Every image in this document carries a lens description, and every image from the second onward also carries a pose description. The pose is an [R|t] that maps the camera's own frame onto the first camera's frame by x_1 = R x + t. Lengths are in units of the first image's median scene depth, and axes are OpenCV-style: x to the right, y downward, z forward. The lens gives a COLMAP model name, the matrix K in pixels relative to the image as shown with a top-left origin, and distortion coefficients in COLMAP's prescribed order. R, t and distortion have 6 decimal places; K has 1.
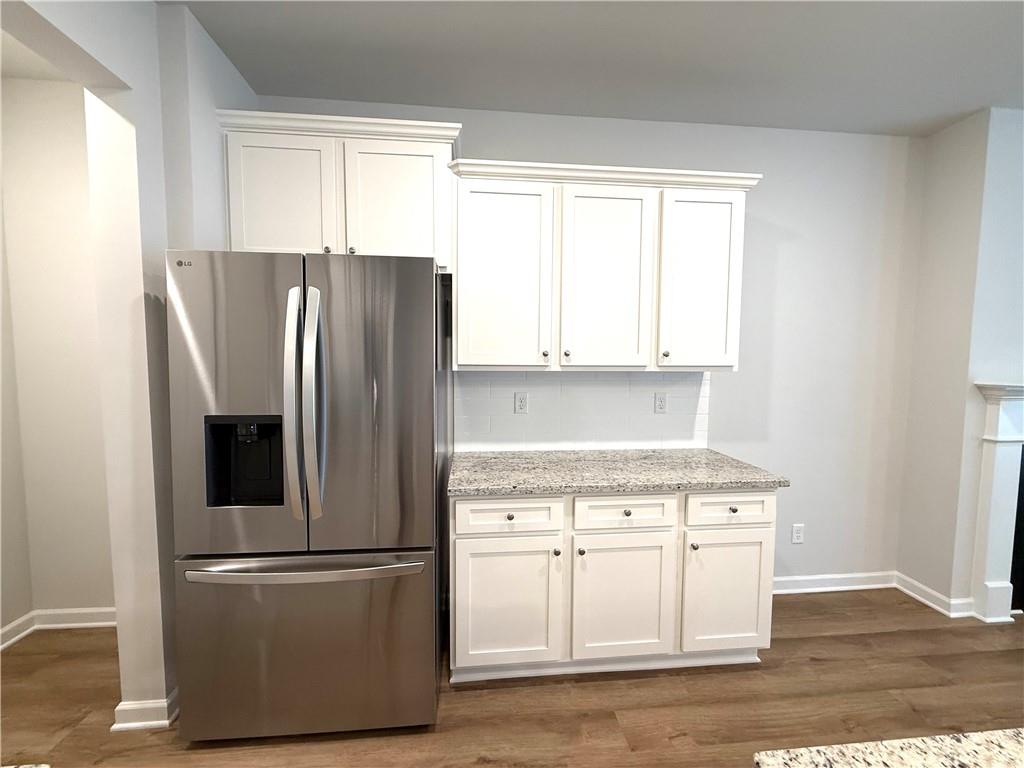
lens RADIAL K [[408.0, 0, 507.5], [0, 408.0, 389.1], [0, 0, 1]] dist [-0.001218, 0.000222]
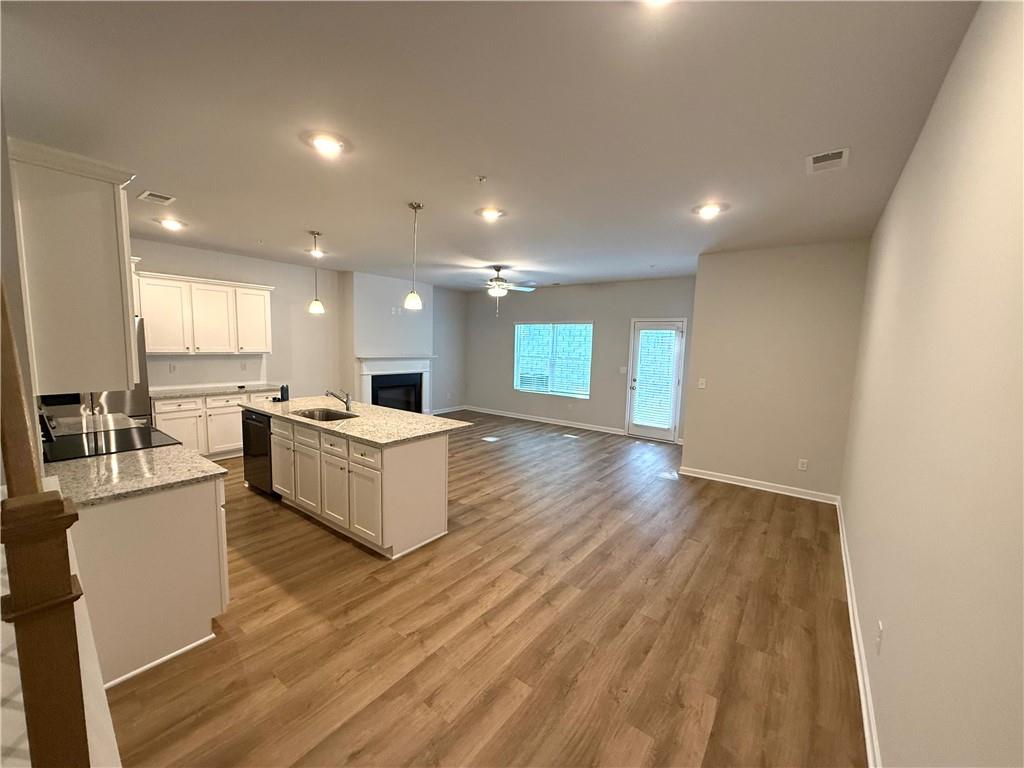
lens RADIAL K [[408.0, 0, 508.8], [0, 408.0, 383.4], [0, 0, 1]] dist [-0.001218, 0.000222]
pose [[0.674579, -0.062697, 0.735535, -0.438281], [0.030389, 0.997901, 0.057190, 0.050537], [-0.737577, -0.016228, 0.675069, -2.196187]]
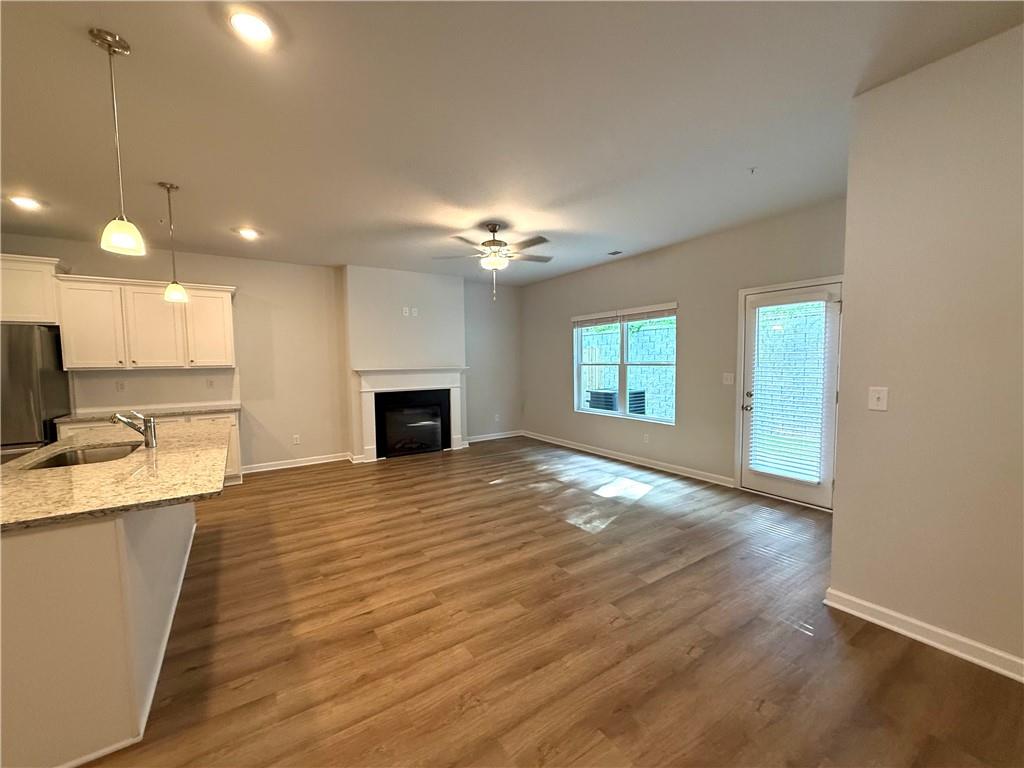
lens RADIAL K [[408.0, 0, 509.7], [0, 408.0, 385.1], [0, 0, 1]] dist [-0.001218, 0.000222]
pose [[0.881397, -0.046625, 0.470069, 0.868779], [0.053270, 0.998580, -0.000836, 0.147789], [-0.469363, 0.025777, 0.882629, -1.864728]]
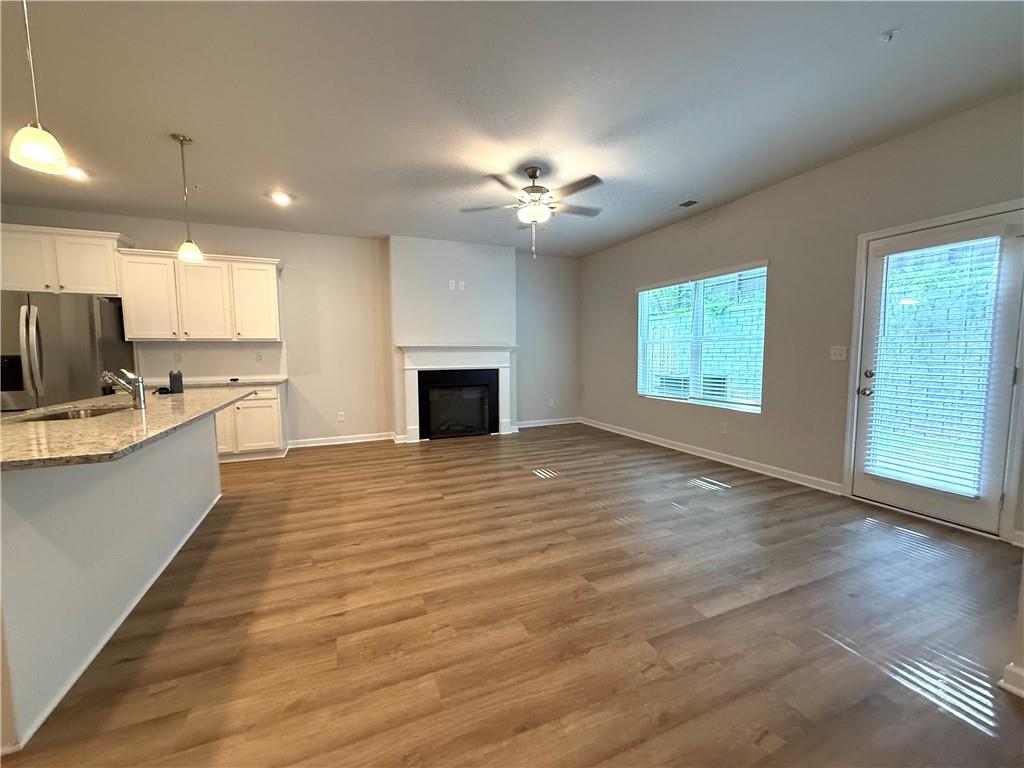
lens RADIAL K [[408.0, 0, 509.7], [0, 408.0, 386.1], [0, 0, 1]] dist [-0.001218, 0.000222]
pose [[0.952336, -0.038855, 0.302567, 1.128321], [0.035808, 0.999237, 0.015613, 0.230606], [-0.302943, -0.004035, 0.953000, -1.678150]]
